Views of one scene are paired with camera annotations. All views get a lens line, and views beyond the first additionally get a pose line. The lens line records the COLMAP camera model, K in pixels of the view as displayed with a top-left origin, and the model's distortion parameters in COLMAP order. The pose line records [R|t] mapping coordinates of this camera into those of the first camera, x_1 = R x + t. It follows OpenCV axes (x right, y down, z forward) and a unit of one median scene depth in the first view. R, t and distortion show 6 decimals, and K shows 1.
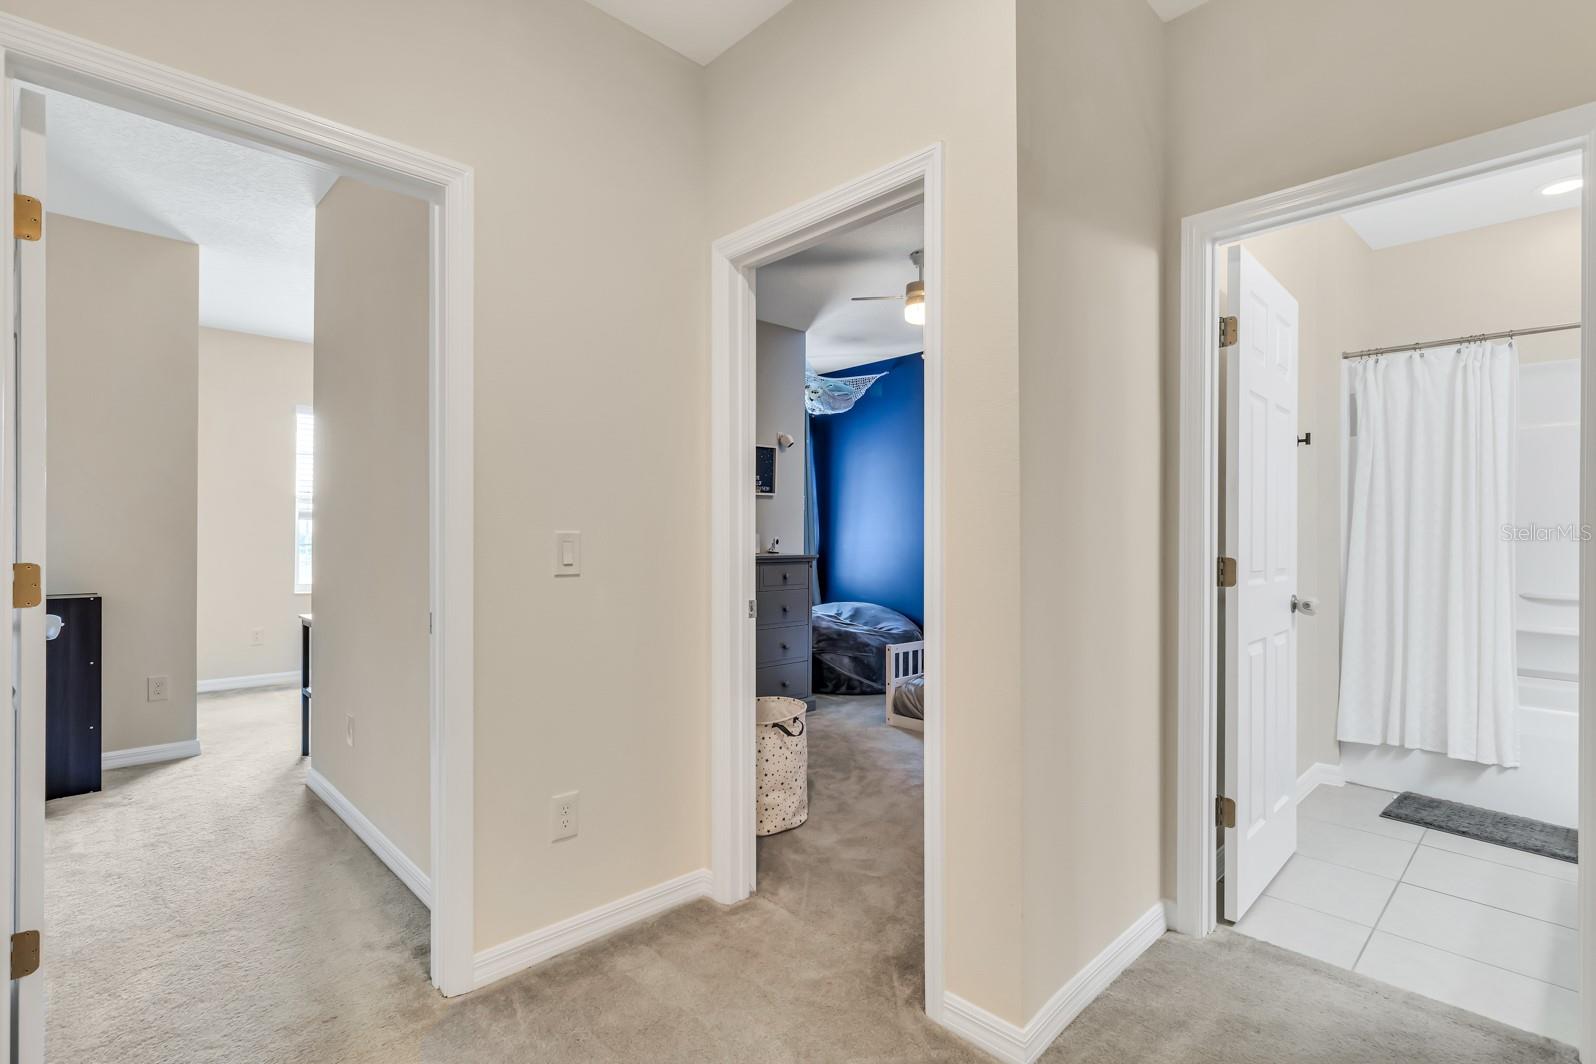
lens RADIAL K [[751.8, 0, 793.2], [0, 751.8, 537.2], [0, 0, 1]] dist [0.004028, -0.000231]
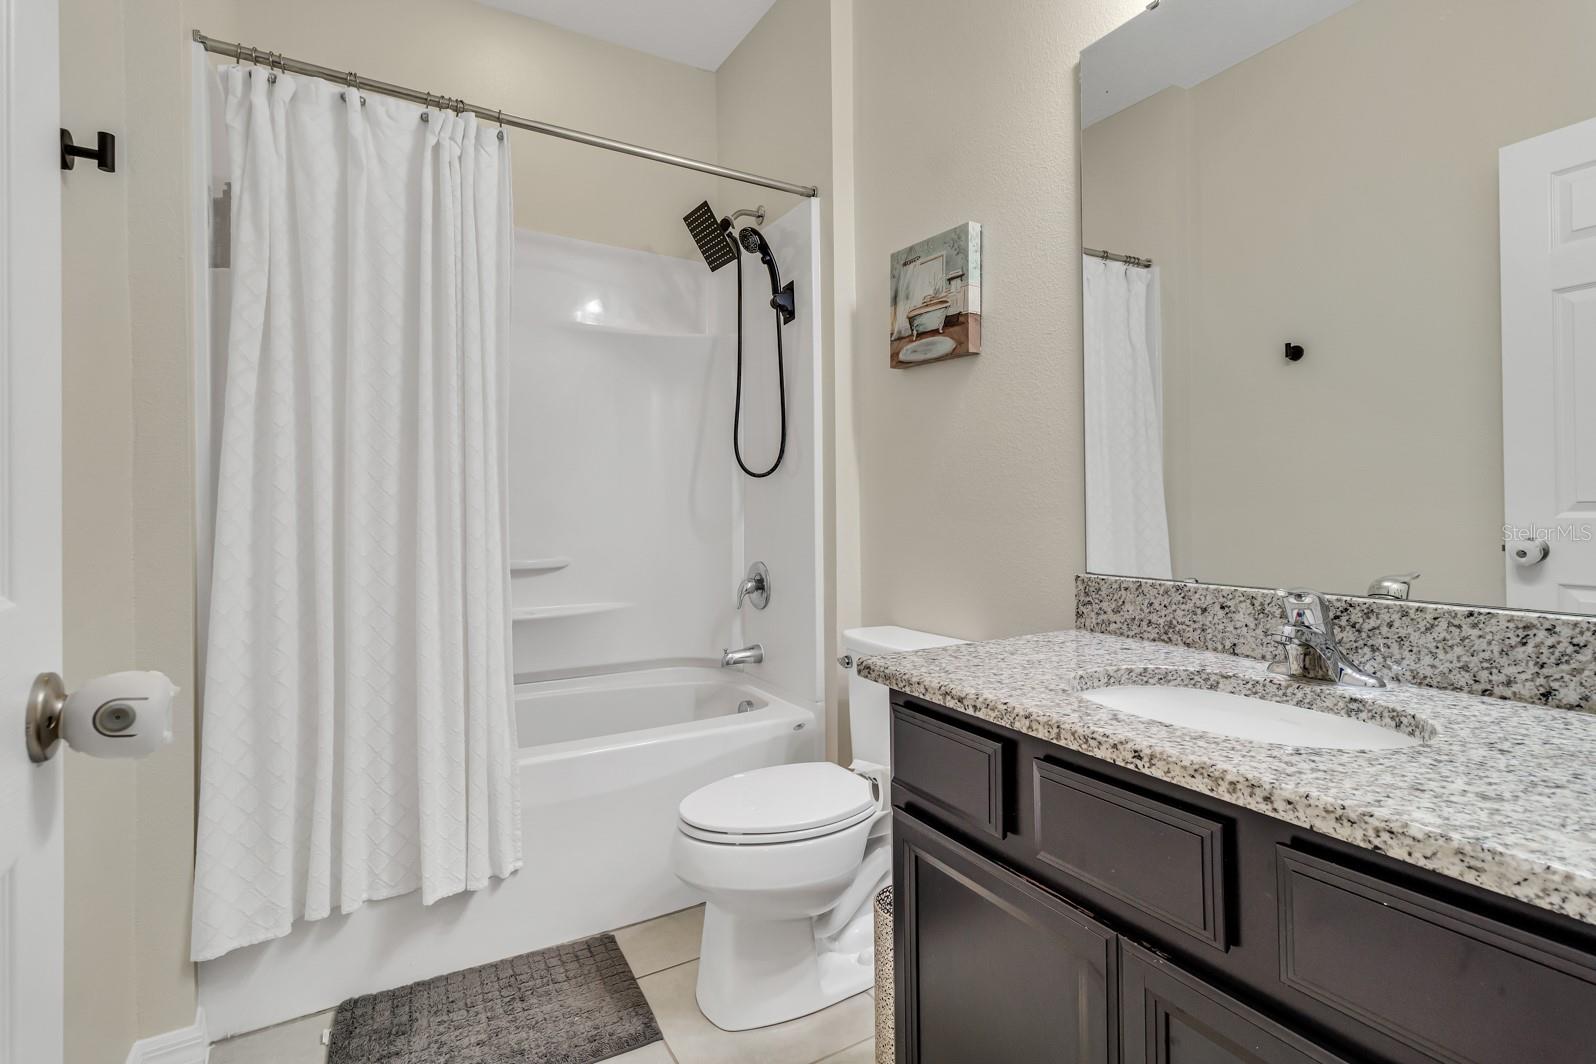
lens RADIAL K [[751.8, 0, 803.5], [0, 751.8, 503.6], [0, 0, 1]] dist [0.004028, -0.000231]
pose [[0.218072, -0.005896, 0.975915, 0.421389], [0.004008, 0.999979, 0.005145, 0.021790], [-0.975924, 0.002790, 0.218091, 0.622452]]
